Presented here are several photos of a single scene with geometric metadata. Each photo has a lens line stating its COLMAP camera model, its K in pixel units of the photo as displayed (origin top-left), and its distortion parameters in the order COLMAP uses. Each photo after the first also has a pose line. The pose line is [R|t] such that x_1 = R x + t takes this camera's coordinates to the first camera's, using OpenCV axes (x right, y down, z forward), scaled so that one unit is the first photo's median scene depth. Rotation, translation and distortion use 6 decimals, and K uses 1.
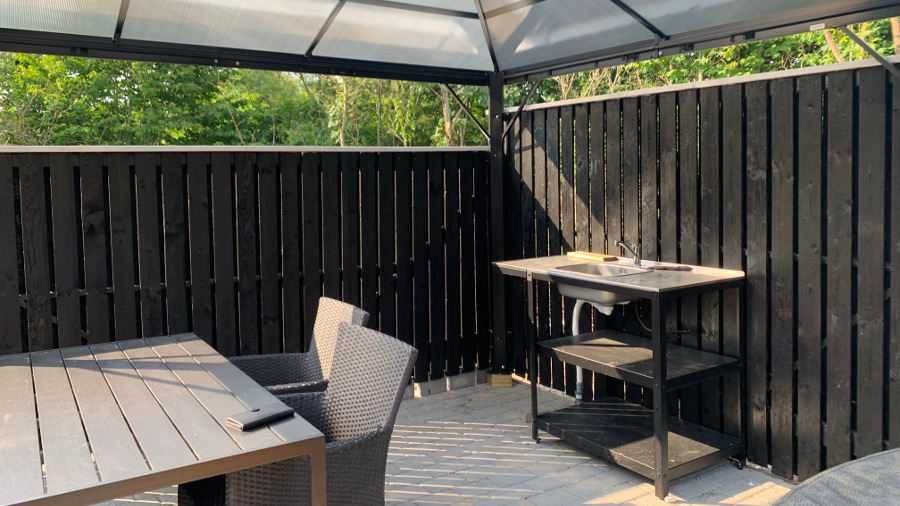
lens RADIAL K [[687.9, 0, 431.5], [0, 687.9, 251.1], [0, 0, 1]] dist [-0.004797, -0.005416]
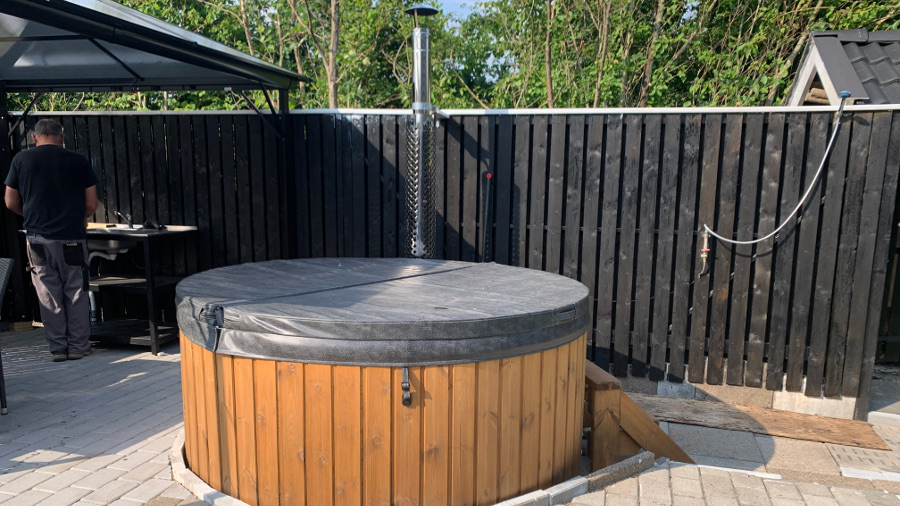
lens RADIAL K [[713.8, 0, 426.6], [0, 713.8, 252.2], [0, 0, 1]] dist [0.018609, 0.004356]
pose [[0.762418, -0.049036, 0.645224, -0.233942], [0.048398, 0.998653, 0.018708, 0.079253], [-0.645272, 0.016964, 0.763765, -0.652585]]
